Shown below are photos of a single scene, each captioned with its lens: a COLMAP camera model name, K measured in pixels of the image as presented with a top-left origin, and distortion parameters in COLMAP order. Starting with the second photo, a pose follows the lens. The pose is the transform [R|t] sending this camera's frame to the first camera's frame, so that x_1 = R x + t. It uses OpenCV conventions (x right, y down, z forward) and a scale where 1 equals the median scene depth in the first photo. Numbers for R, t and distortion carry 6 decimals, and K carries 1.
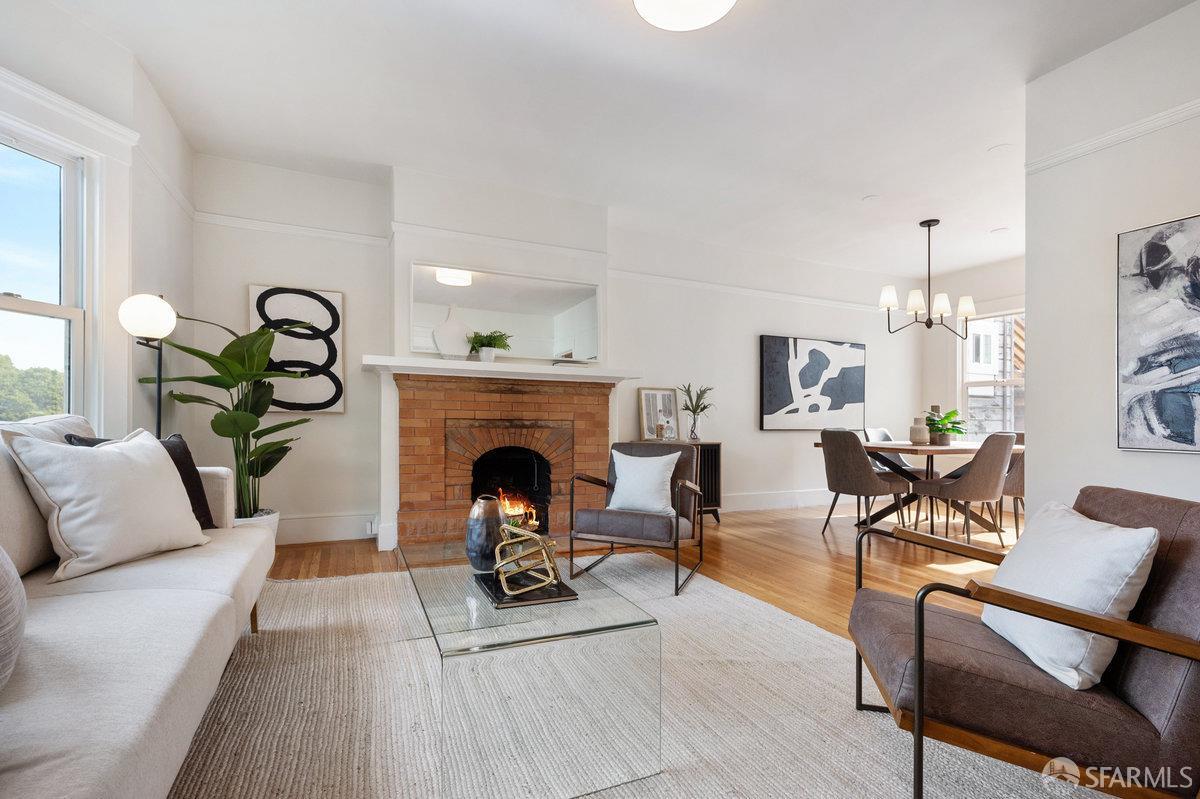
lens RADIAL K [[545.8, 0, 602.6], [0, 545.8, 387.8], [0, 0, 1]] dist [0.000343, 0.000070]
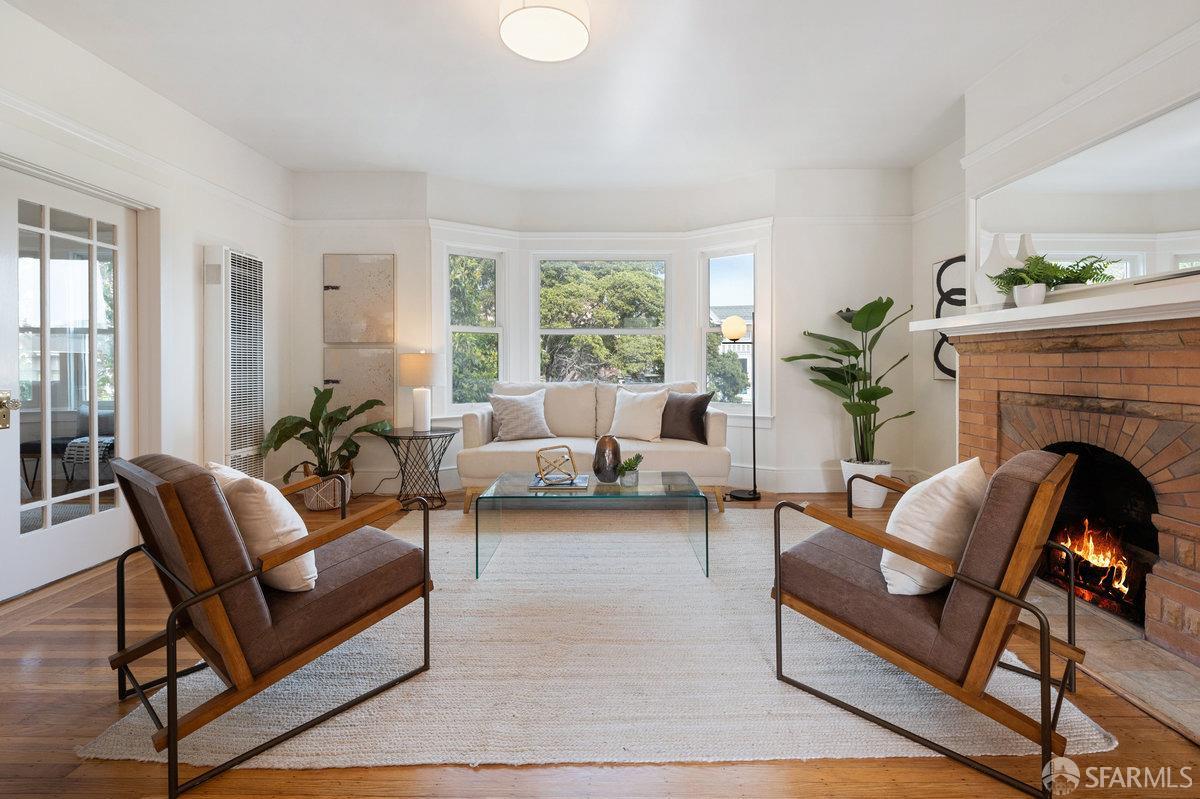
lens RADIAL K [[516.7, 0, 609.4], [0, 516.7, 351.5], [0, 0, 1]] dist [-0.000836, -0.000036]
pose [[-0.410975, -0.042106, -0.910674, 0.428462], [0.036362, 0.997381, -0.062524, 0.020671], [0.910921, -0.058810, -0.408367, 0.607382]]
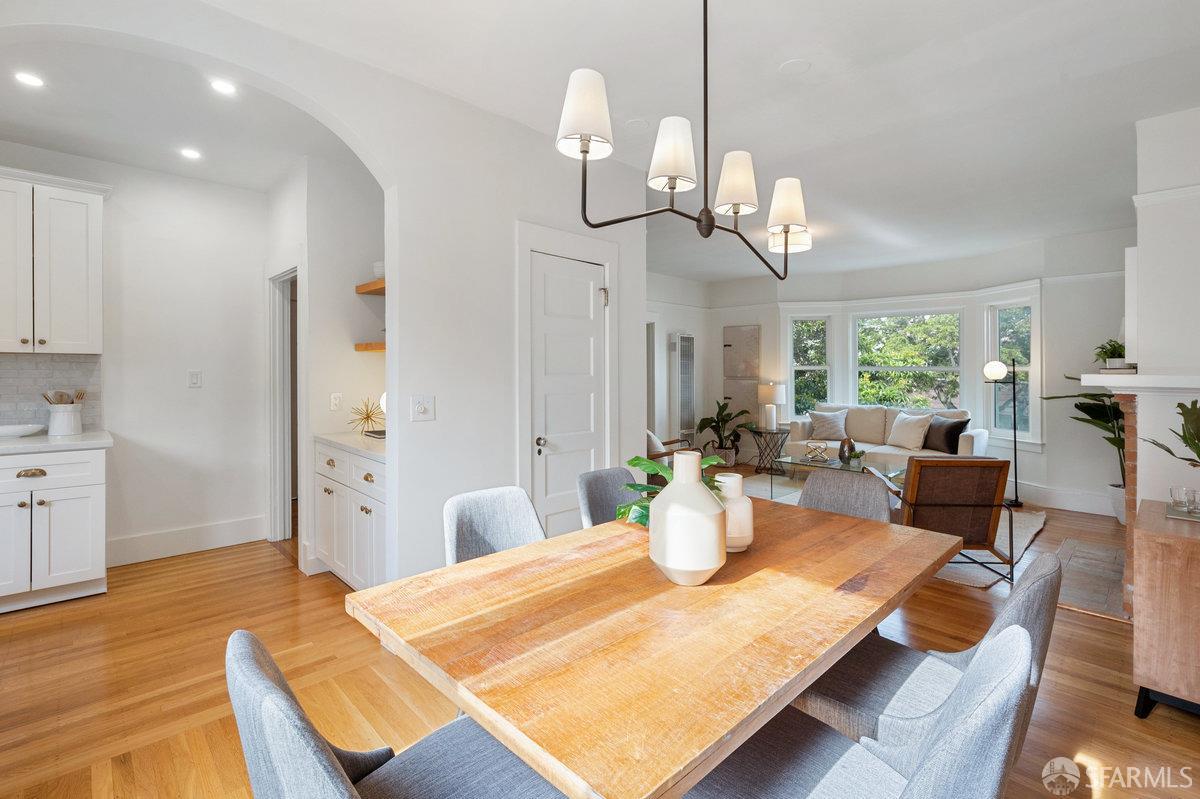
lens RADIAL K [[545.2, 0, 601.2], [0, 545.2, 393.3], [0, 0, 1]] dist [-0.000113, 0.000022]
pose [[-0.942249, -0.010408, -0.334752, 0.724745], [-0.008727, 0.999941, -0.006526, -0.000393], [0.334800, -0.003228, -0.942284, 1.221595]]
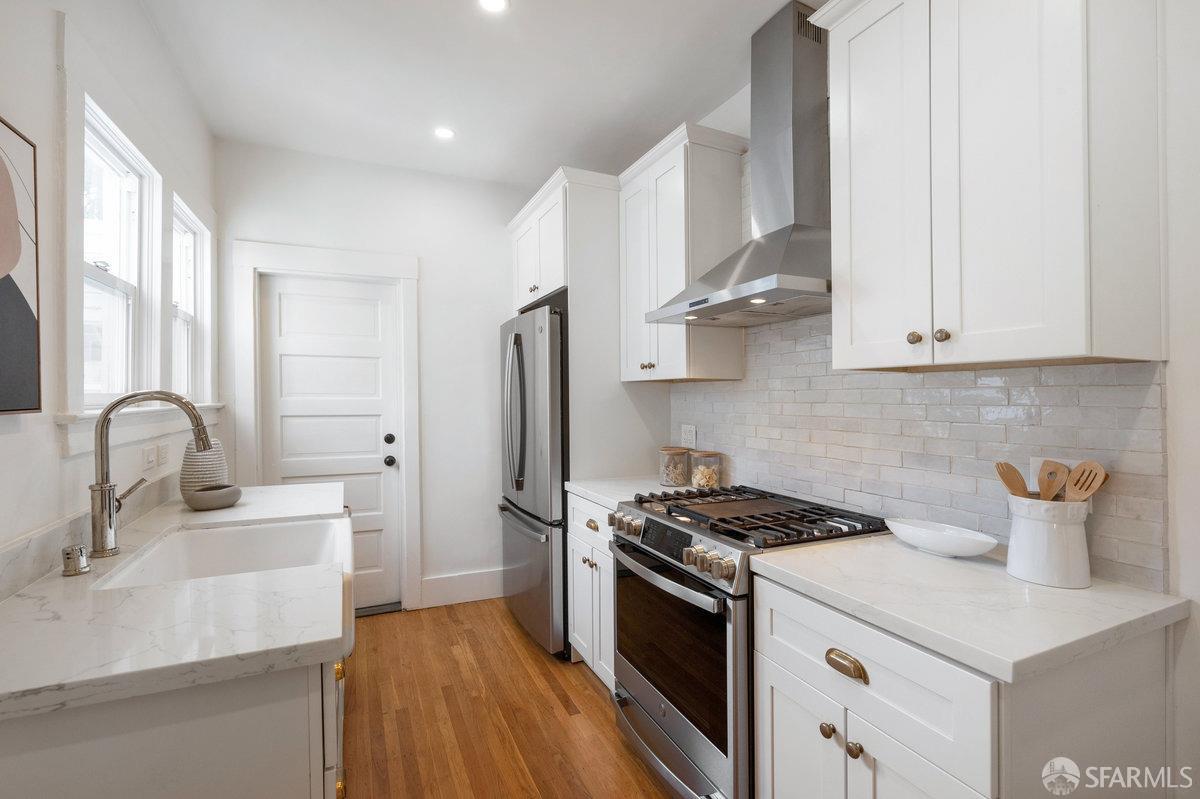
lens RADIAL K [[545.2, 0, 601.2], [0, 545.2, 393.3], [0, 0, 1]] dist [-0.000113, 0.000022]
pose [[-0.012361, -0.010853, 0.999865, 0.871036], [-0.045455, 0.998914, 0.010281, -0.026694], [-0.998890, -0.045321, -0.012841, 0.582715]]
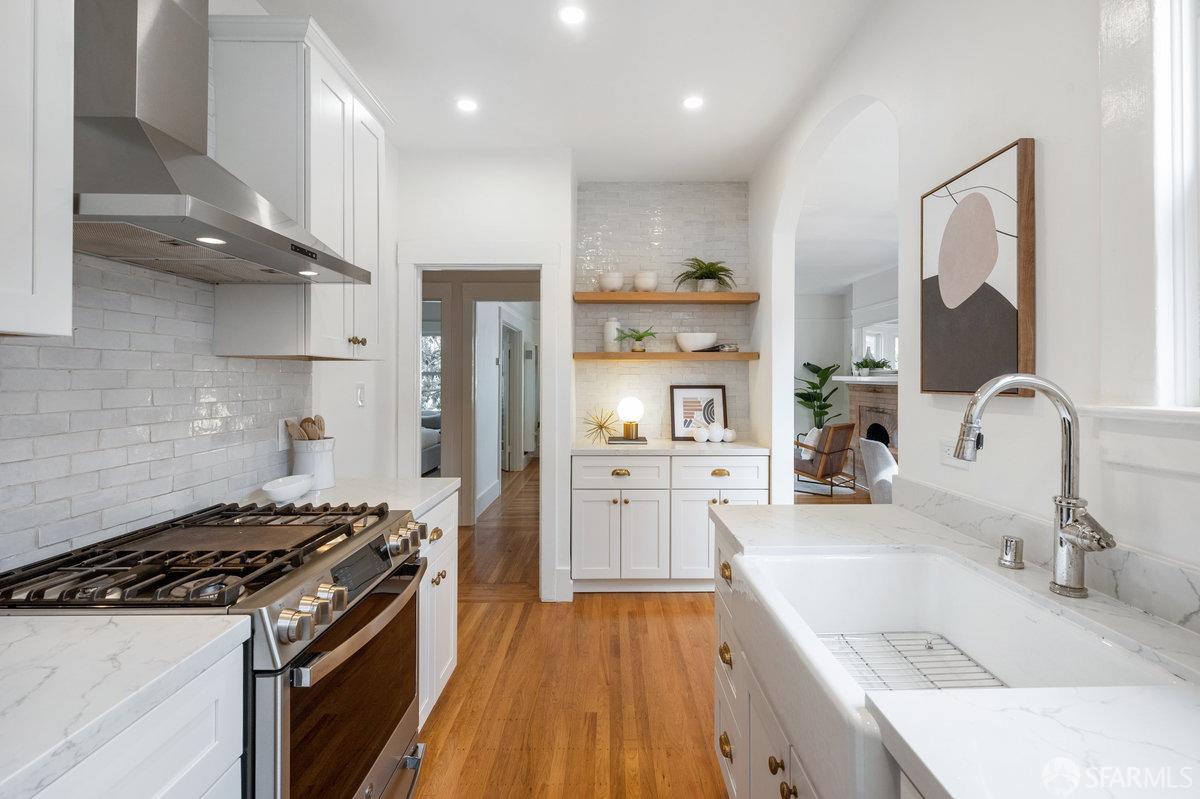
lens RADIAL K [[573.3, 0, 603.8], [0, 573.3, 369.5], [0, 0, 1]] dist [-0.000077, 0.000003]
pose [[-0.406248, -0.027810, -0.913340, 1.459016], [0.034612, 0.998351, -0.045793, -0.007561], [0.913107, -0.050216, -0.404615, 0.751077]]
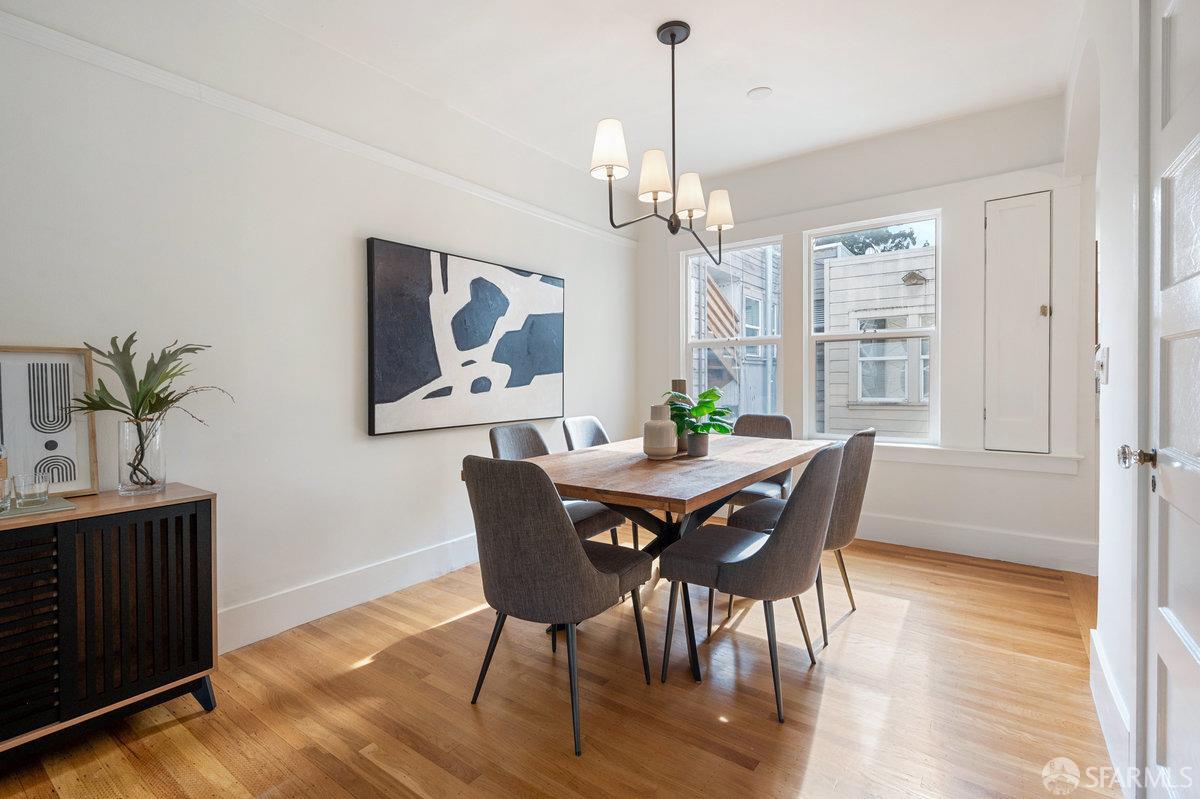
lens RADIAL K [[545.8, 0, 602.6], [0, 545.8, 387.8], [0, 0, 1]] dist [0.000343, 0.000070]
pose [[0.868178, -0.033094, 0.495149, 0.252857], [-0.000168, 0.997754, 0.066981, 0.003183], [-0.496254, -0.058235, 0.866222, 0.526806]]
